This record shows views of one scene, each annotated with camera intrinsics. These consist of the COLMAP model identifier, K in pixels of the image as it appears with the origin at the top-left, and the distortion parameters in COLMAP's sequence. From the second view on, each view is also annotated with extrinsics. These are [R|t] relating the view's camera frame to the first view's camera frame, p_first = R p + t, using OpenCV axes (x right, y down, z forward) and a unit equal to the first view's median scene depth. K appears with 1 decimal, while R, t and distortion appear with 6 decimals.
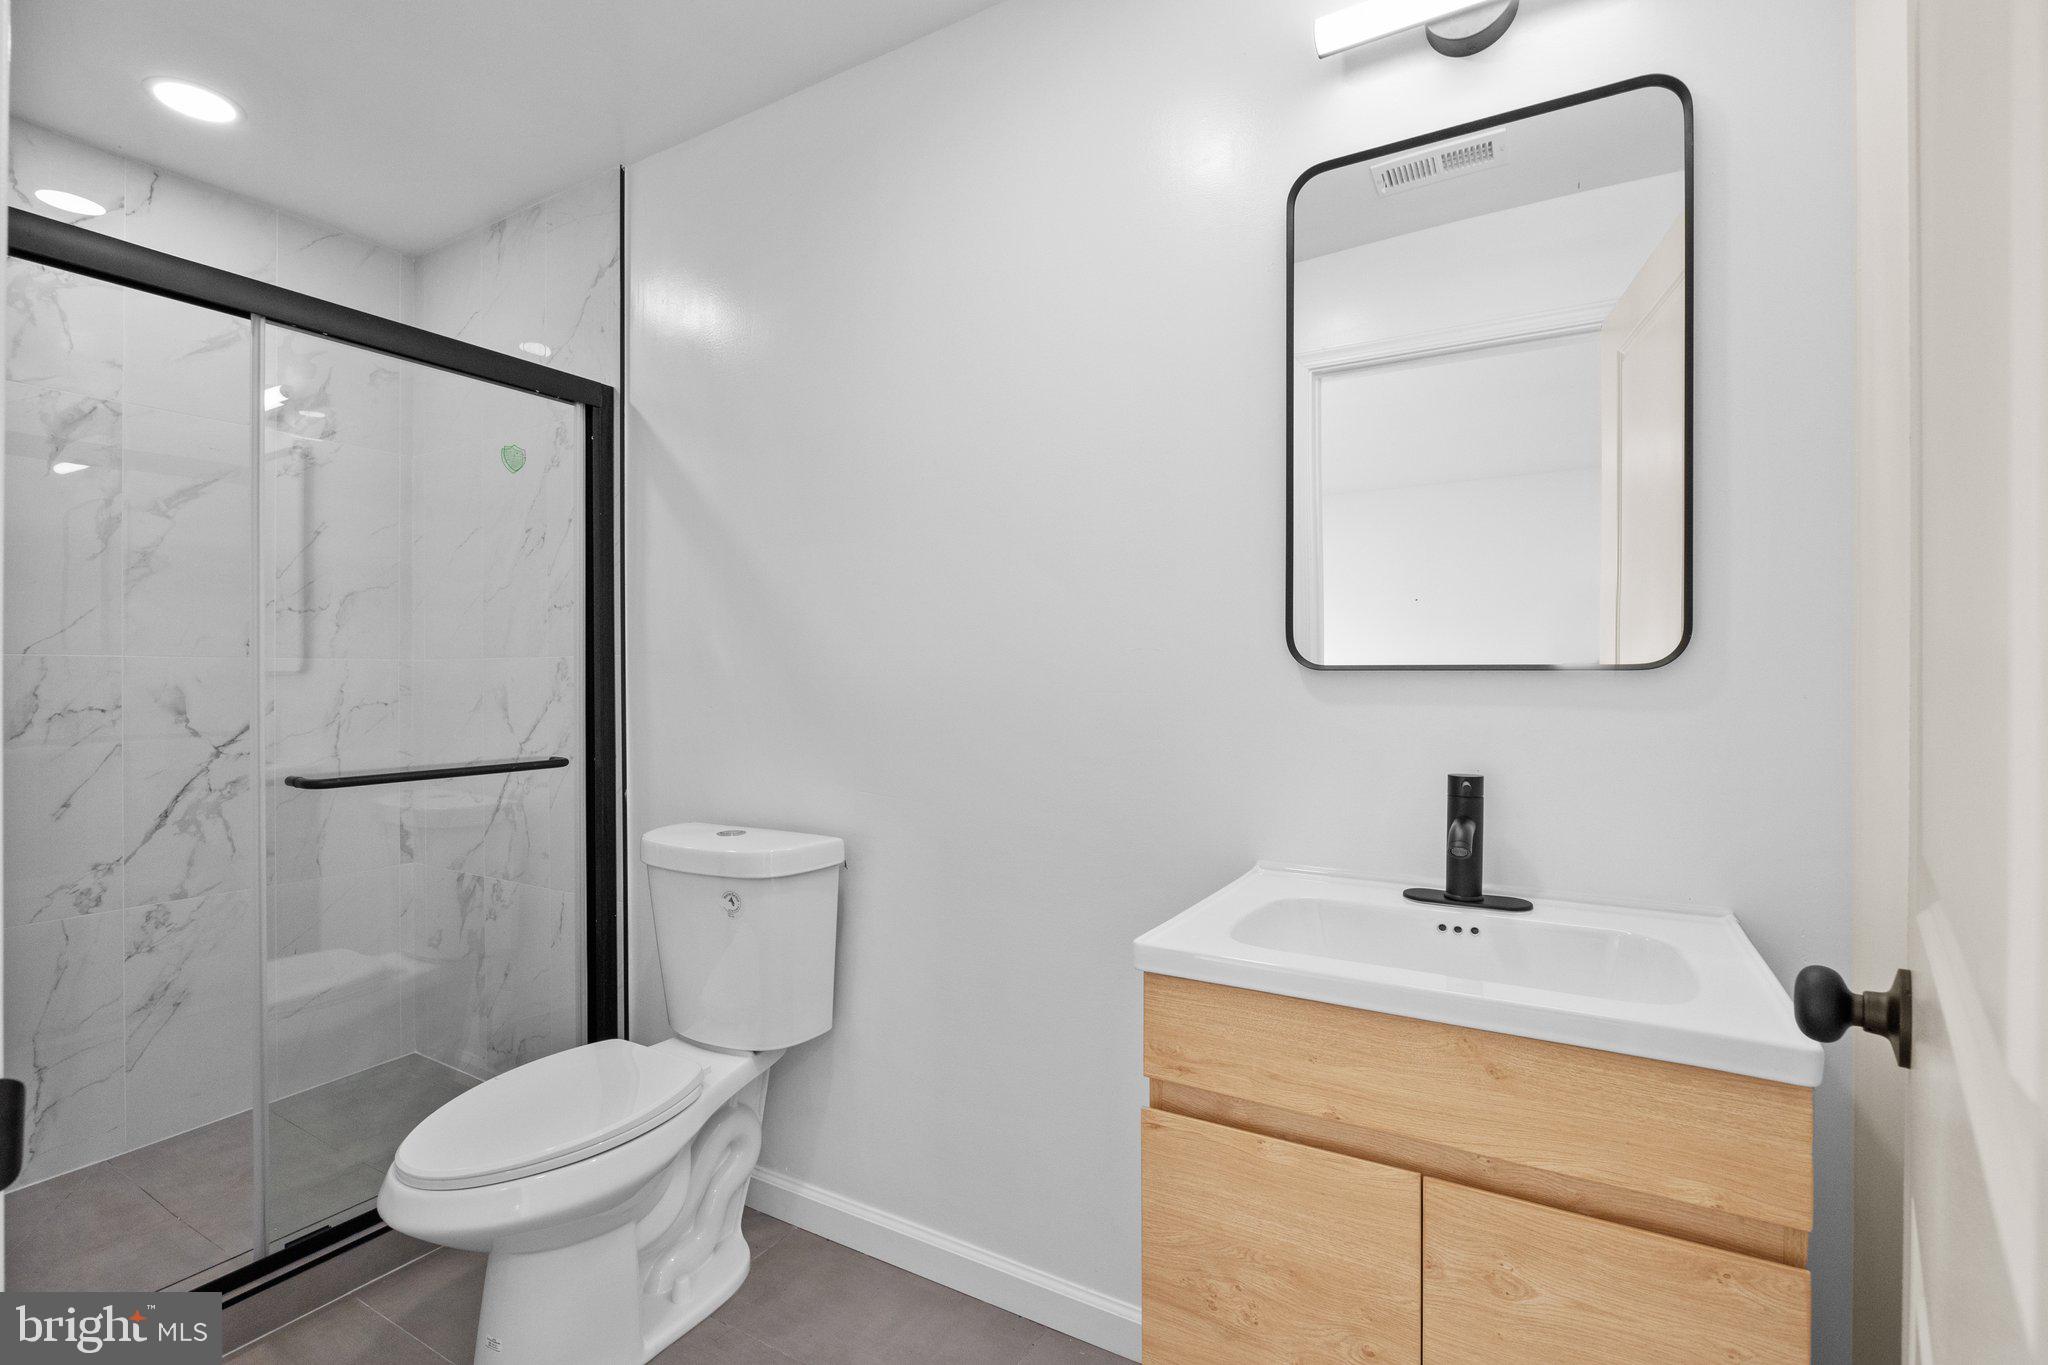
lens RADIAL K [[944.2, 0, 1019.3], [0, 944.2, 659.9], [0, 0, 1]] dist [0.002310, -0.000026]
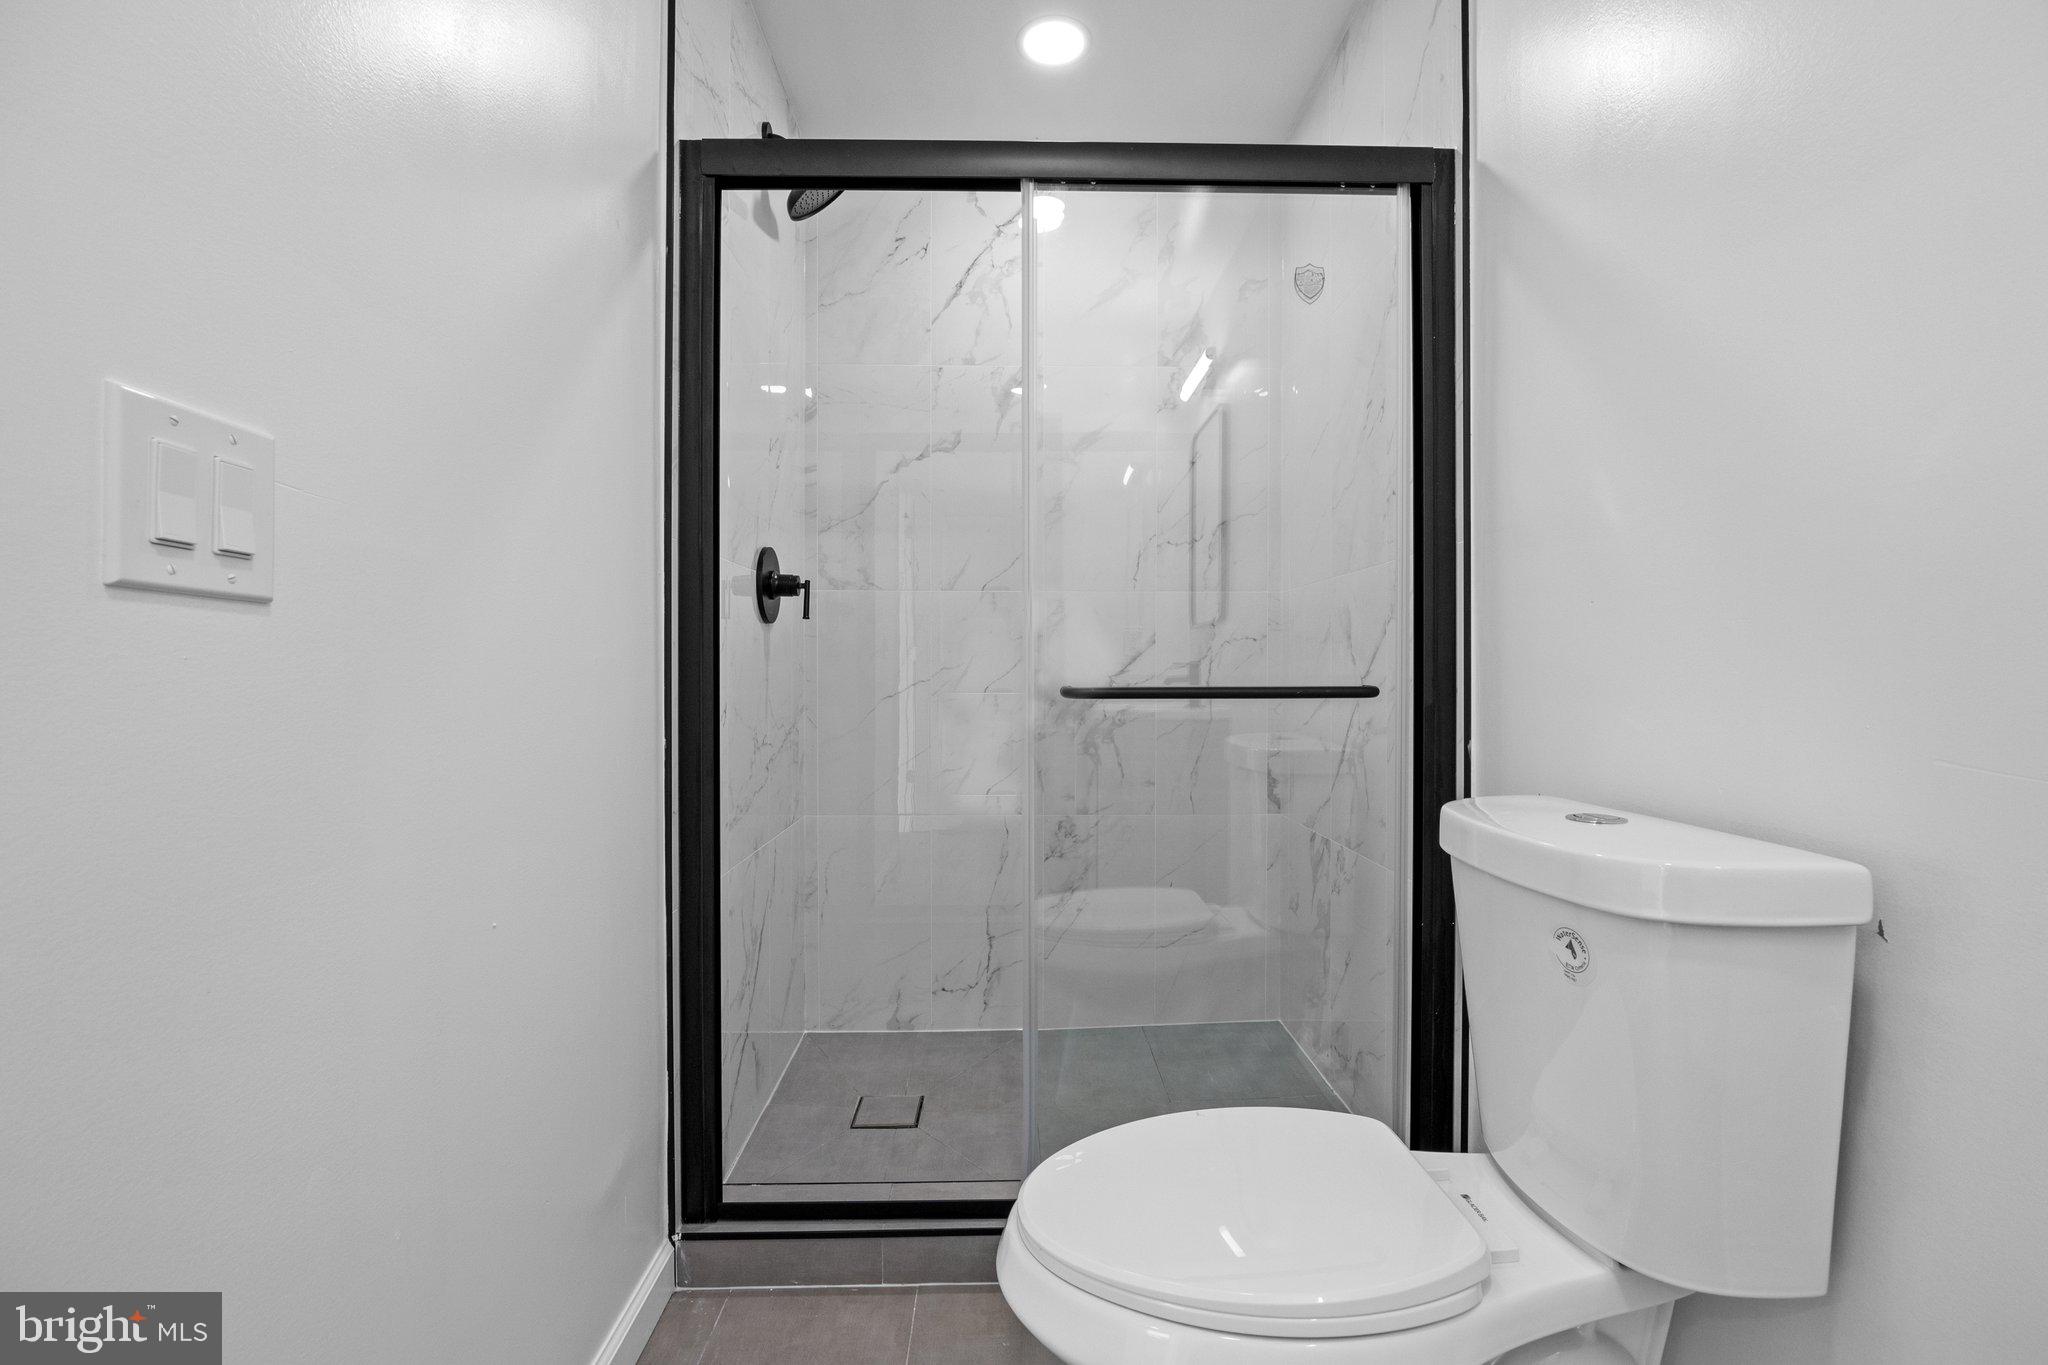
lens RADIAL K [[910.1, 0, 1024.0], [0, 910.1, 682.5], [0, 0, 1]] dist [-0.018460, 0.000202]
pose [[0.532843, 0.011978, -0.846129, -0.043261], [0.013615, 0.999649, 0.022725, 0.079182], [0.846105, -0.023629, 0.532493, 0.401029]]
